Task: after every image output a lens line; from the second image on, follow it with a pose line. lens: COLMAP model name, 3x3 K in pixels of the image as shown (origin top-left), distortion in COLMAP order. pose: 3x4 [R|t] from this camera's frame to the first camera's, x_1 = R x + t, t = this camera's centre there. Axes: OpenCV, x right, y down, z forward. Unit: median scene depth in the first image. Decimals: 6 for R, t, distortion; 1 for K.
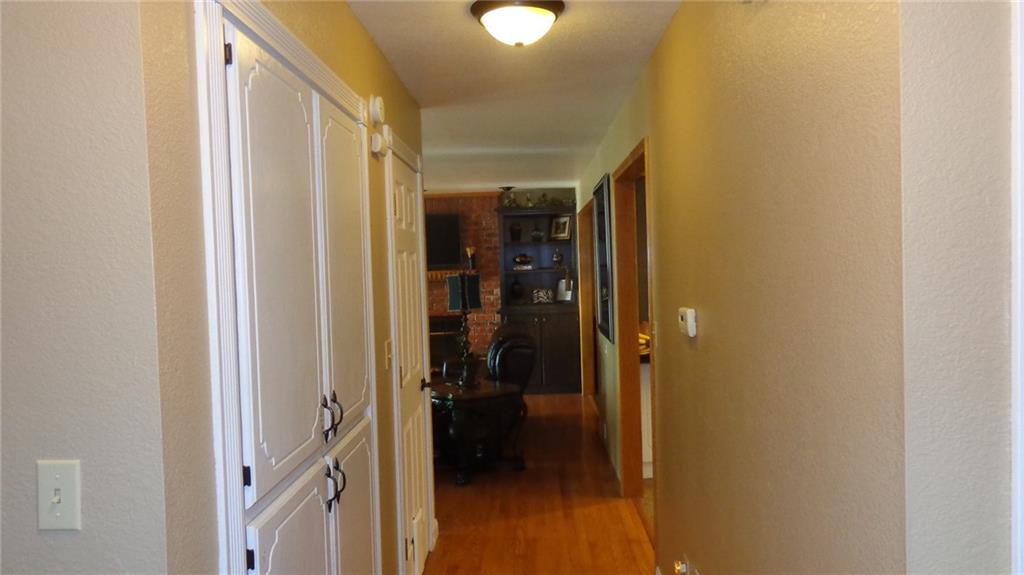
lens RADIAL K [[722.8, 0, 511.8], [0, 722.8, 285.6], [0, 0, 1]] dist [-0.004274, 0.007788]
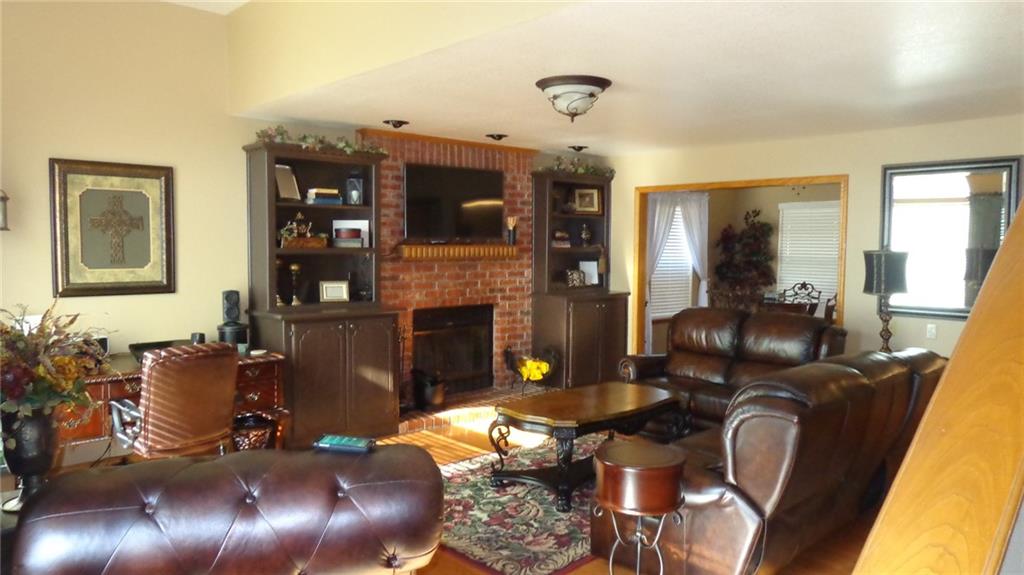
lens RADIAL K [[722.8, 0, 516.1], [0, 722.8, 287.2], [0, 0, 1]] dist [-0.004274, 0.007788]
pose [[0.708916, -0.005344, 0.705273, -0.611683], [-0.007352, 0.999861, 0.014966, 0.012412], [-0.705255, -0.015795, 0.708778, 0.438186]]
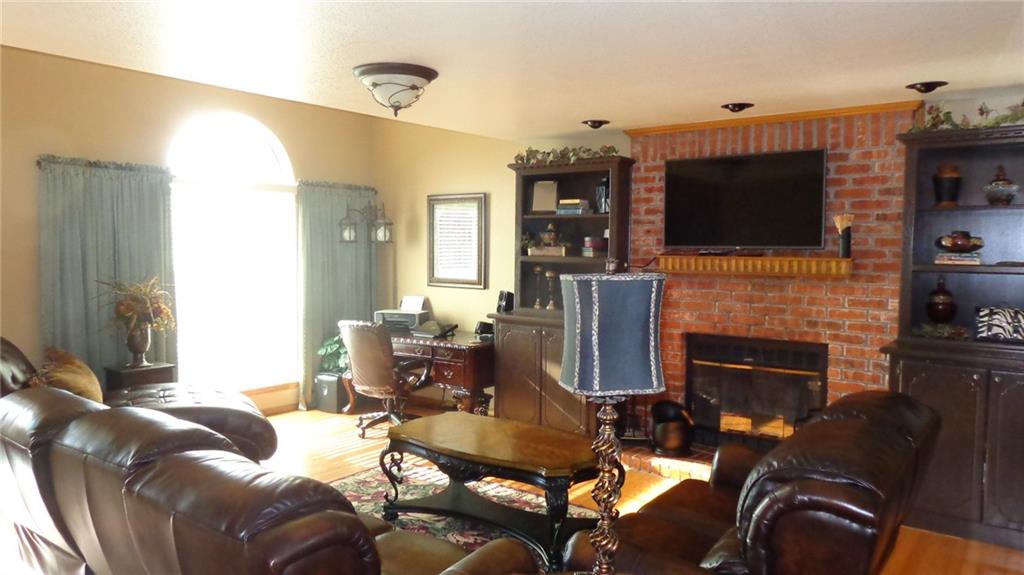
lens RADIAL K [[722.8, 0, 509.3], [0, 722.8, 288.3], [0, 0, 1]] dist [-0.004274, 0.007788]
pose [[0.811265, 0.076657, -0.579632, 0.052602], [-0.055518, 0.996988, 0.054148, -0.015416], [0.582037, -0.011748, 0.813077, 0.443419]]
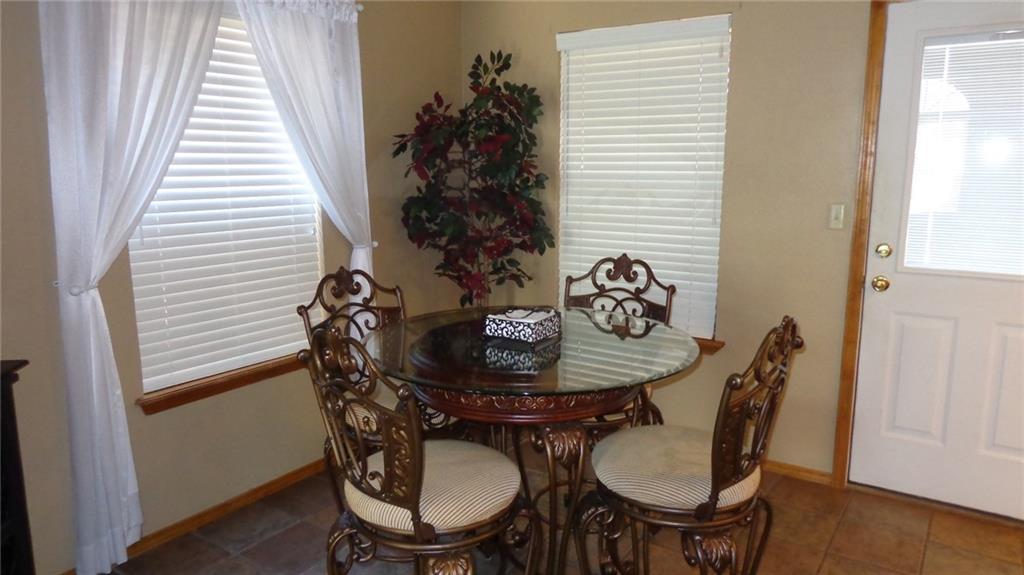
lens RADIAL K [[722.8, 0, 510.4], [0, 722.8, 279.7], [0, 0, 1]] dist [-0.004274, 0.007788]
pose [[0.529514, -0.109406, 0.841217, 0.055073], [0.016529, 0.992791, 0.118715, -0.010726], [-0.848140, -0.048957, 0.527505, 0.728507]]
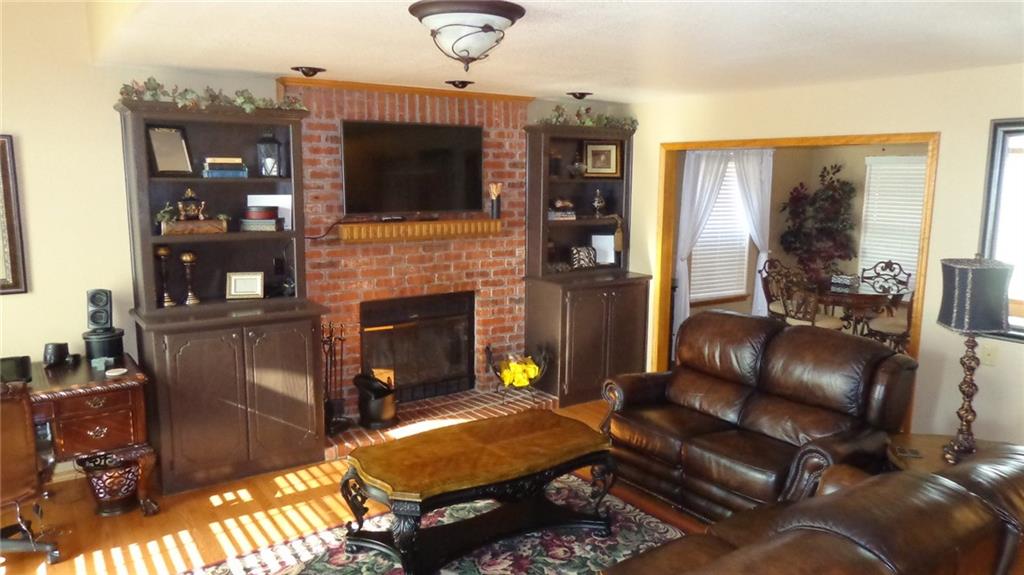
lens RADIAL K [[722.8, 0, 513.8], [0, 722.8, 290.7], [0, 0, 1]] dist [-0.004274, 0.007788]
pose [[0.801994, -0.053743, 0.594909, -0.425637], [-0.015087, 0.993804, 0.110118, -0.029416], [-0.597141, -0.097290, 0.796214, 0.480059]]
